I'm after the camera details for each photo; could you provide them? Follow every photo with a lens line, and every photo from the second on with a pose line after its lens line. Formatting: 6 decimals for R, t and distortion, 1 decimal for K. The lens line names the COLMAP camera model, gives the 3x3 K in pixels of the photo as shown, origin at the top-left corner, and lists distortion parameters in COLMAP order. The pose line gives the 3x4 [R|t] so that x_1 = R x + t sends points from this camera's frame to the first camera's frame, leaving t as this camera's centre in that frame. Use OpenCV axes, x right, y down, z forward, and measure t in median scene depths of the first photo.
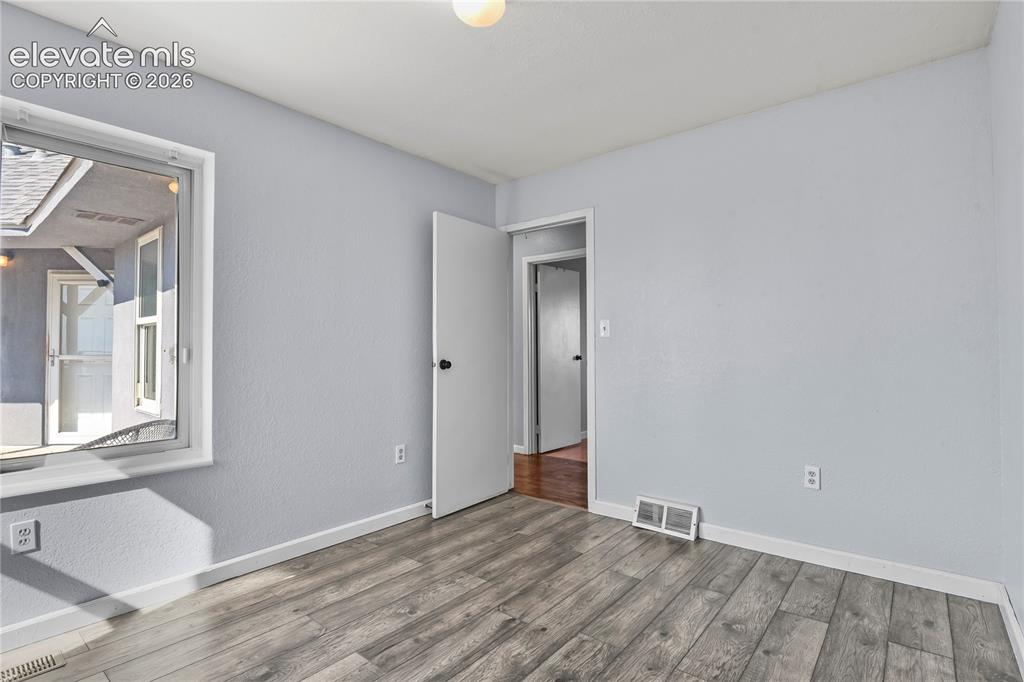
lens RADIAL K [[515.3, 0, 512.2], [0, 515.3, 342.2], [0, 0, 1]] dist [0.002080, -0.000407]
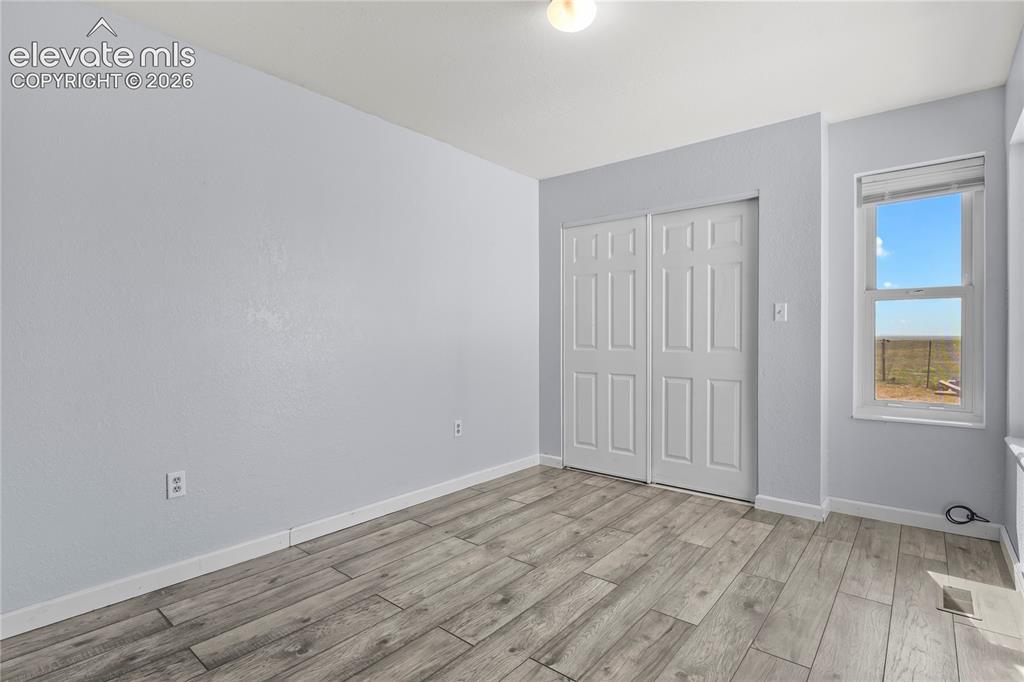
lens RADIAL K [[515.3, 0, 511.2], [0, 515.3, 341.1], [0, 0, 1]] dist [0.002080, -0.000407]
pose [[-0.999905, 0.007593, 0.011474, 0.051450], [0.007497, 0.999936, -0.008437, 0.035310], [-0.011537, -0.008351, -0.999899, 1.980613]]
